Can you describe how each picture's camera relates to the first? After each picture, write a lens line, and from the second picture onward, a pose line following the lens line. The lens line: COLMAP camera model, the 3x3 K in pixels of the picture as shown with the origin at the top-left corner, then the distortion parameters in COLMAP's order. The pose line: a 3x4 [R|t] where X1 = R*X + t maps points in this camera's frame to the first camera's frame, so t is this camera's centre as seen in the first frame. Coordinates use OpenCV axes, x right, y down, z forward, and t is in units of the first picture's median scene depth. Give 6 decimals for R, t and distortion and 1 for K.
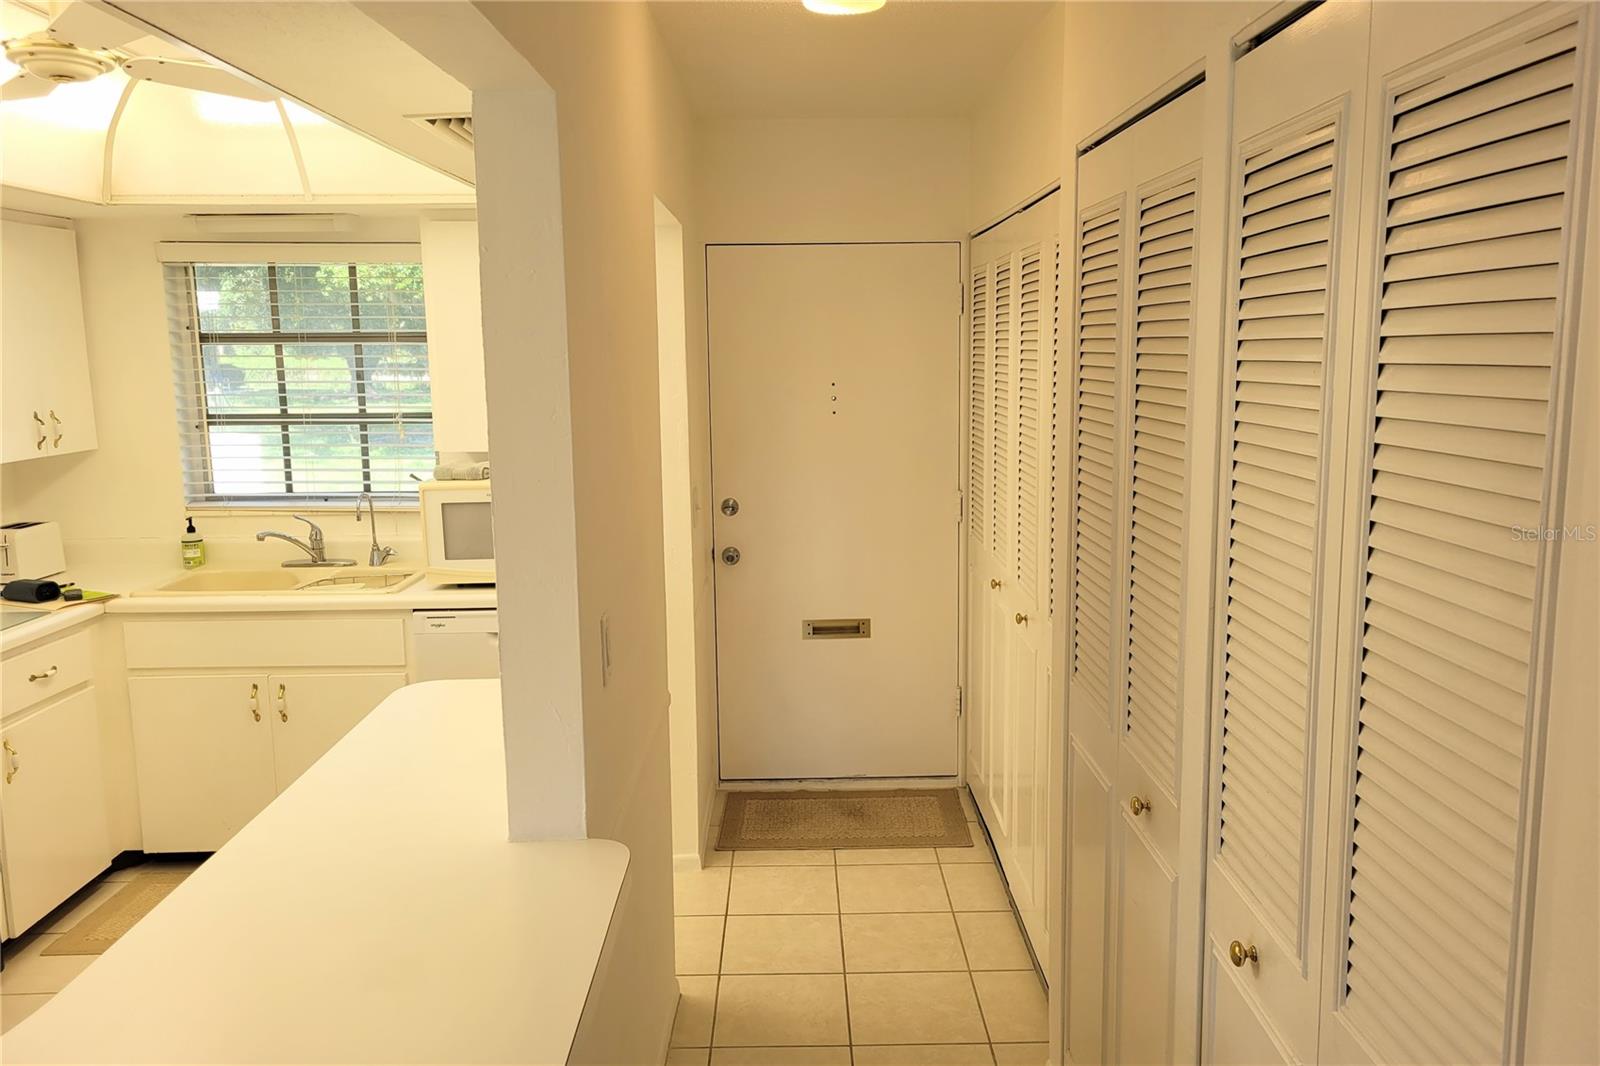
lens RADIAL K [[1205.4, 0, 813.4], [0, 1205.4, 521.6], [0, 0, 1]] dist [0.051533, -0.034124]
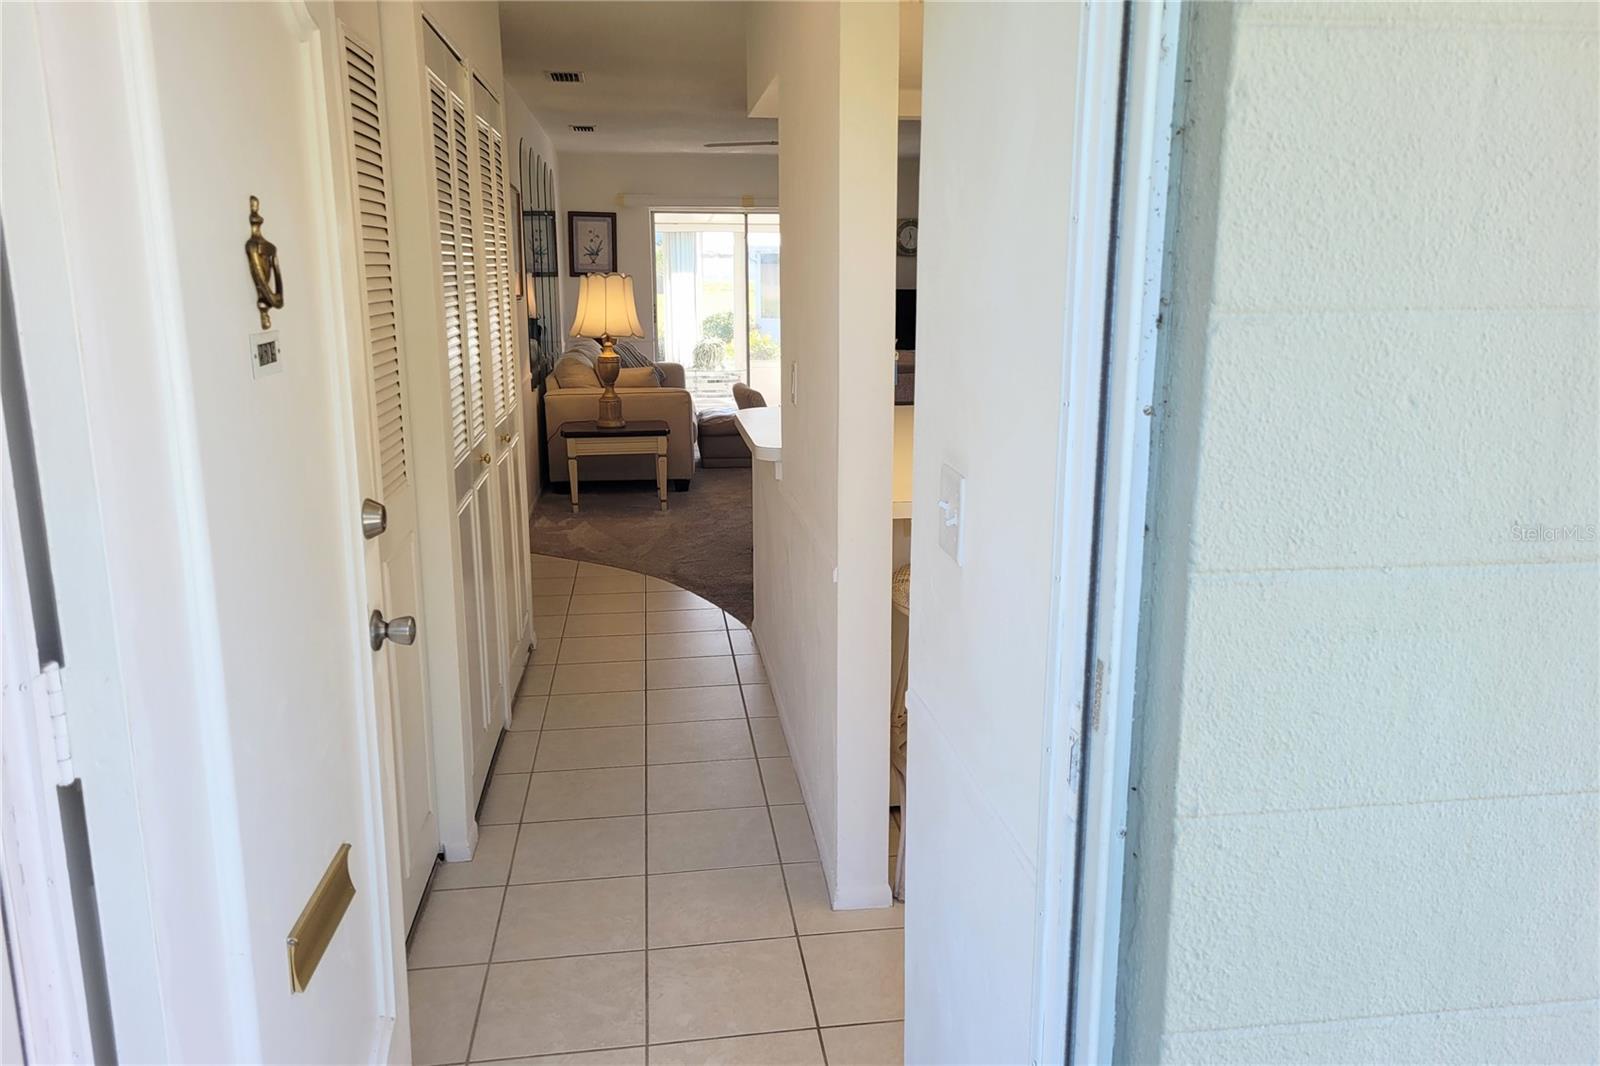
lens RADIAL K [[1205.4, 0, 820.0], [0, 1205.4, 526.0], [0, 0, 1]] dist [0.051533, -0.034124]
pose [[-0.991811, 0.035089, -0.122801, -0.000017], [-0.010437, 0.936035, 0.351751, -0.144607], [0.127289, 0.350152, -0.928004, 1.303727]]
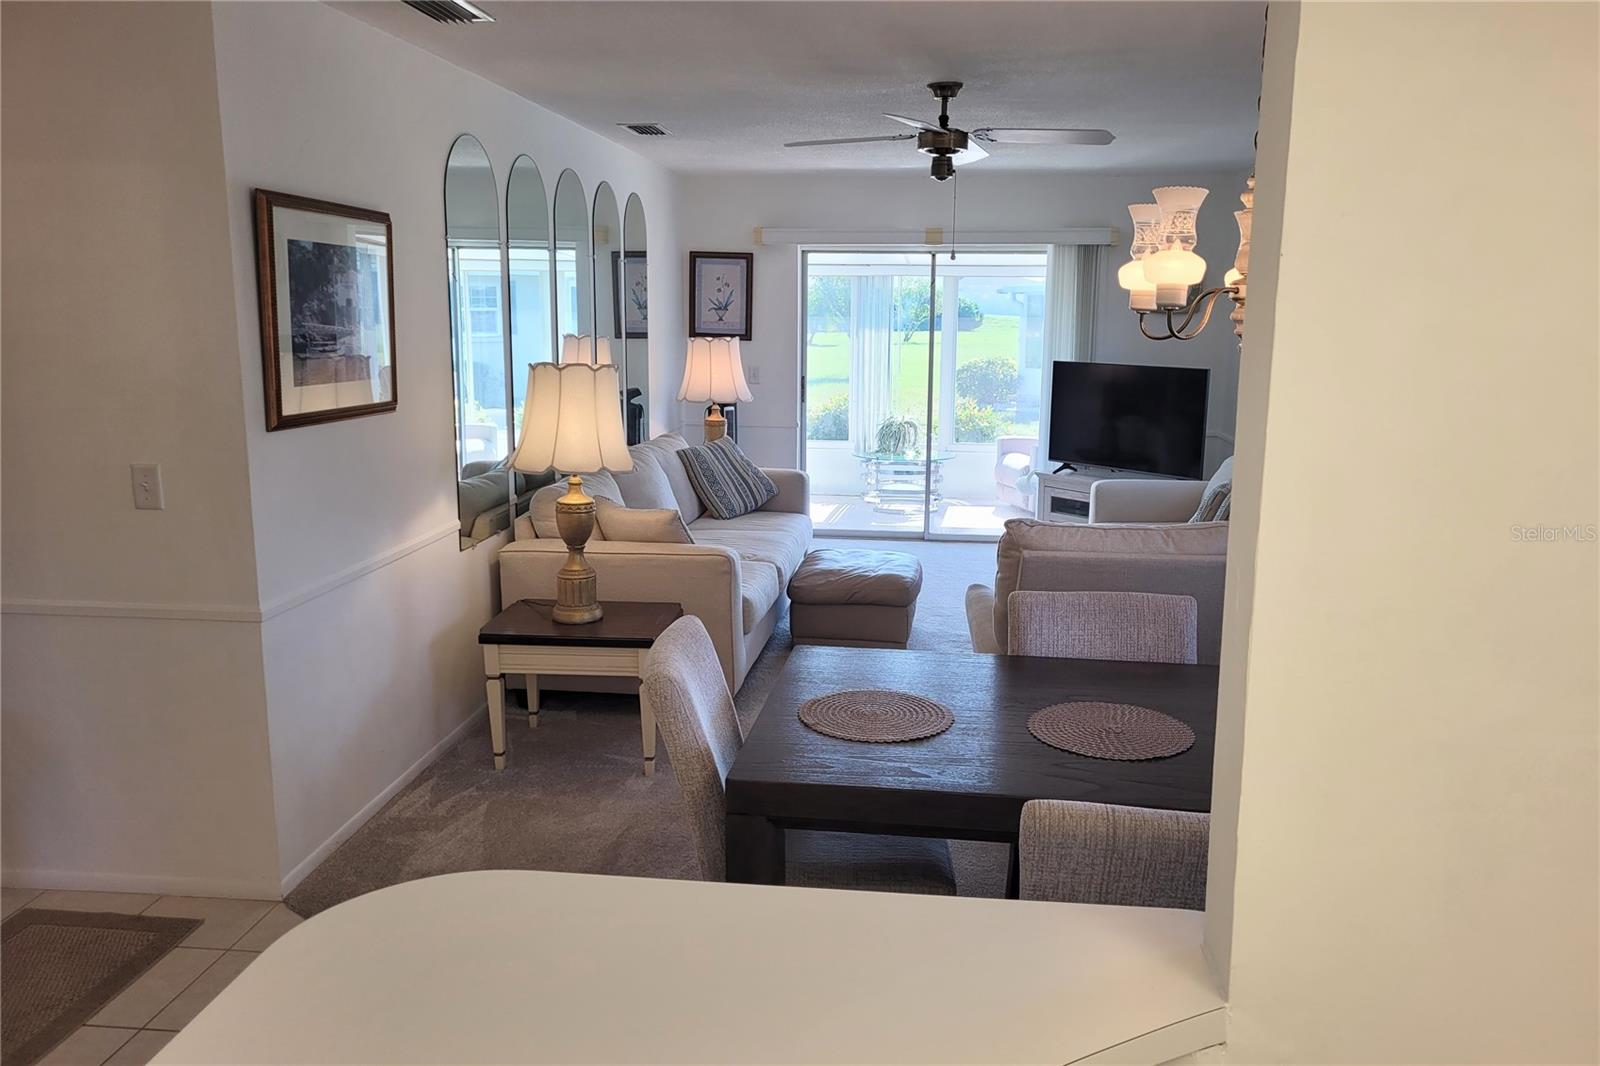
lens RADIAL K [[1205.4, 0, 822.2], [0, 1205.4, 510.8], [0, 0, 1]] dist [0.051533, -0.034124]
pose [[-0.993188, -0.020331, 0.114733, -0.244532], [0.016877, 0.949174, 0.314298, -0.063600], [-0.115291, 0.314094, -0.942366, 0.486324]]
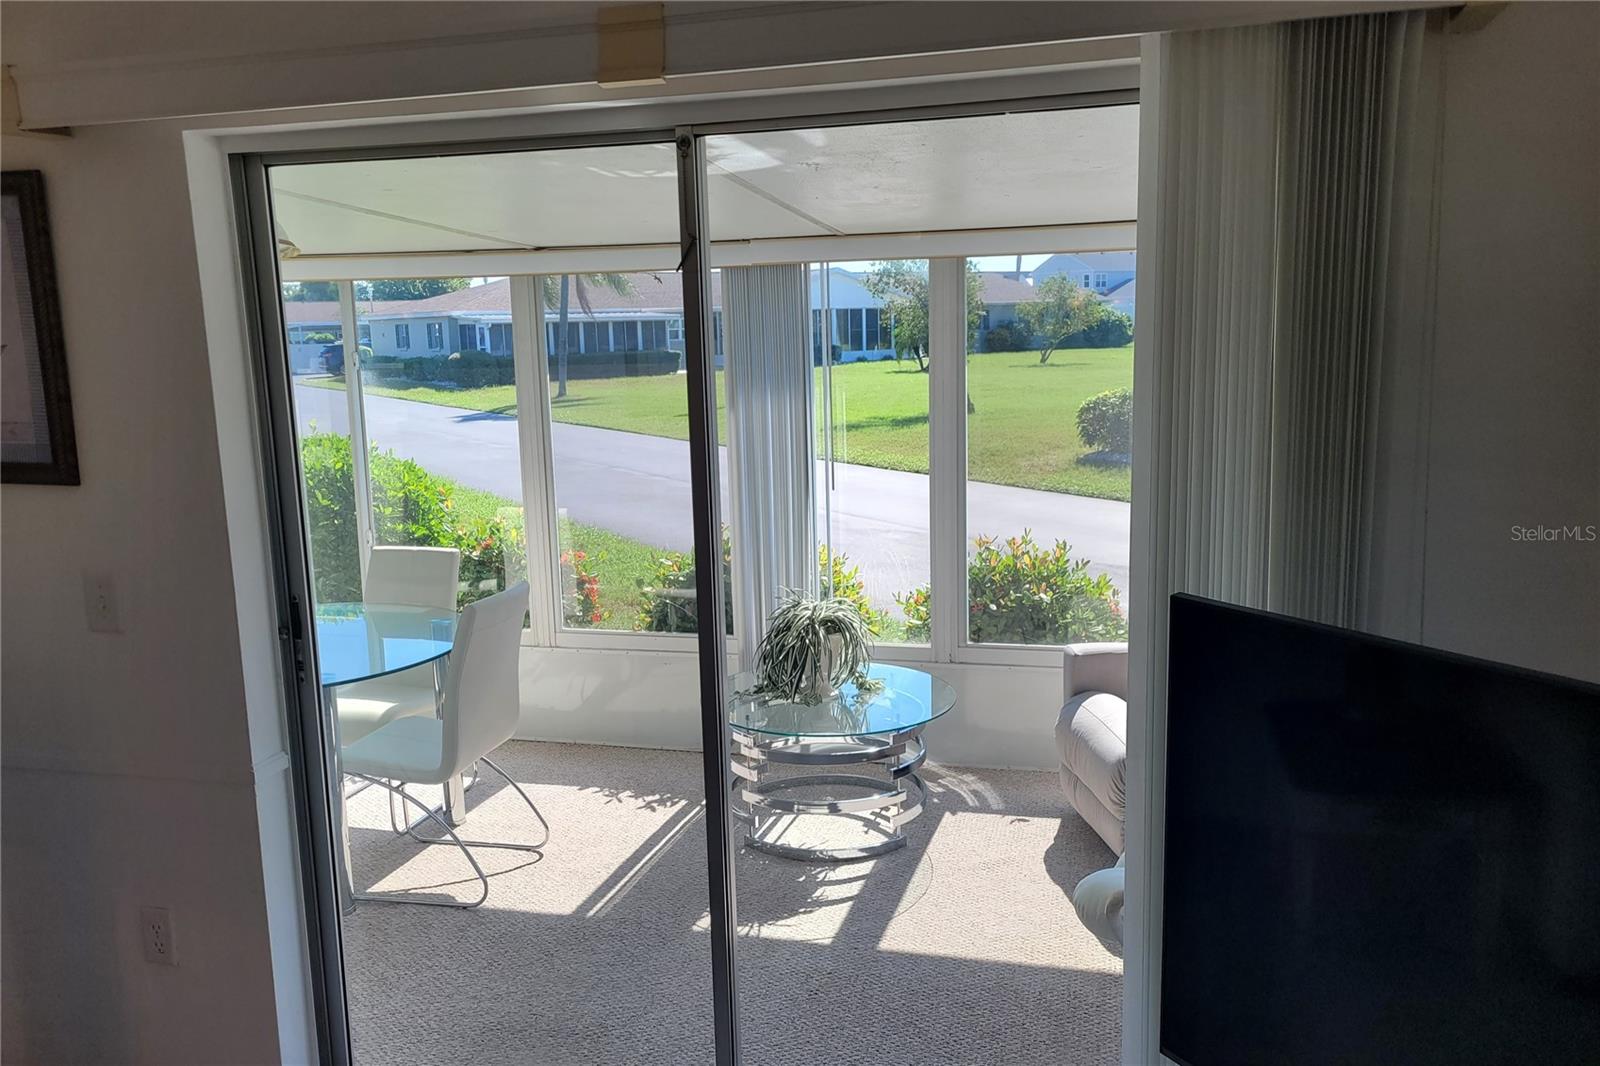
lens RADIAL K [[1205.4, 0, 808.5], [0, 1205.4, 524.7], [0, 0, 1]] dist [0.051533, -0.034124]
pose [[-0.967359, -0.003413, 0.253385, -0.363506], [0.075561, 0.950538, 0.301277, 0.160151], [-0.241880, 0.310589, -0.919254, -0.980891]]
